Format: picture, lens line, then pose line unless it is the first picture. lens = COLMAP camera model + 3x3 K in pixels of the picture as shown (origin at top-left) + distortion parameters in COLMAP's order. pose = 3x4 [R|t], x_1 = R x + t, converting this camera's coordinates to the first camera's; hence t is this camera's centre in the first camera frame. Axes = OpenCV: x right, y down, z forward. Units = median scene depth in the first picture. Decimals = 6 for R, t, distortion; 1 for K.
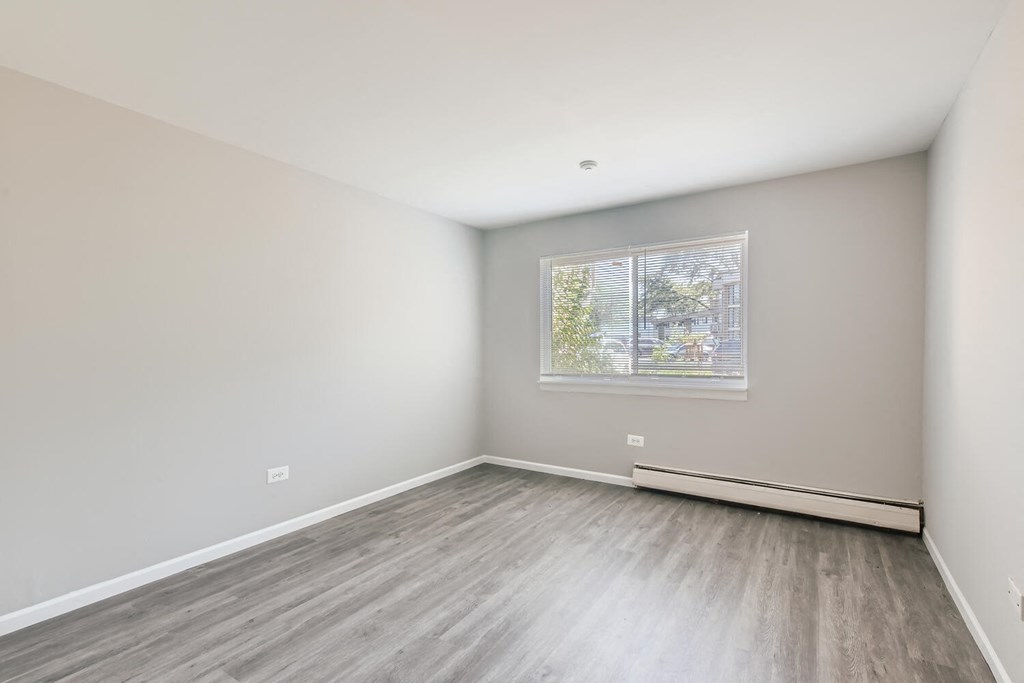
lens RADIAL K [[463.0, 0, 521.9], [0, 463.0, 345.8], [0, 0, 1]] dist [0.016034, -0.003383]
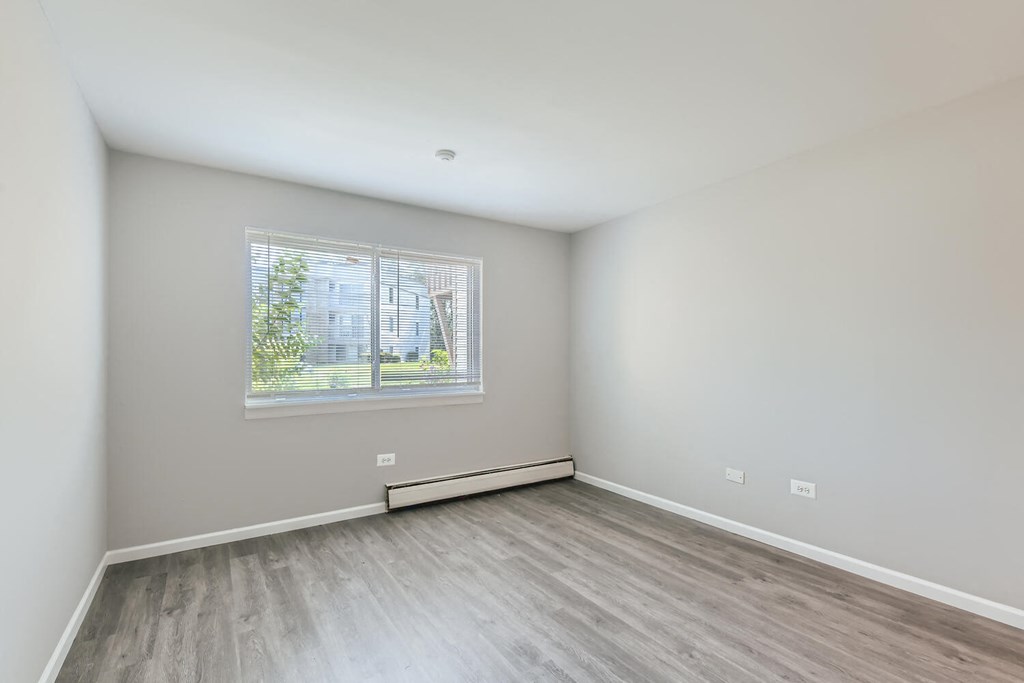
lens RADIAL K [[463.0, 0, 519.2], [0, 463.0, 352.0], [0, 0, 1]] dist [0.016034, -0.003383]
pose [[0.409089, 0.009786, 0.912442, -0.639830], [-0.001476, 0.999948, -0.010063, 0.003248], [-0.912494, 0.002770, 0.409082, 0.524007]]
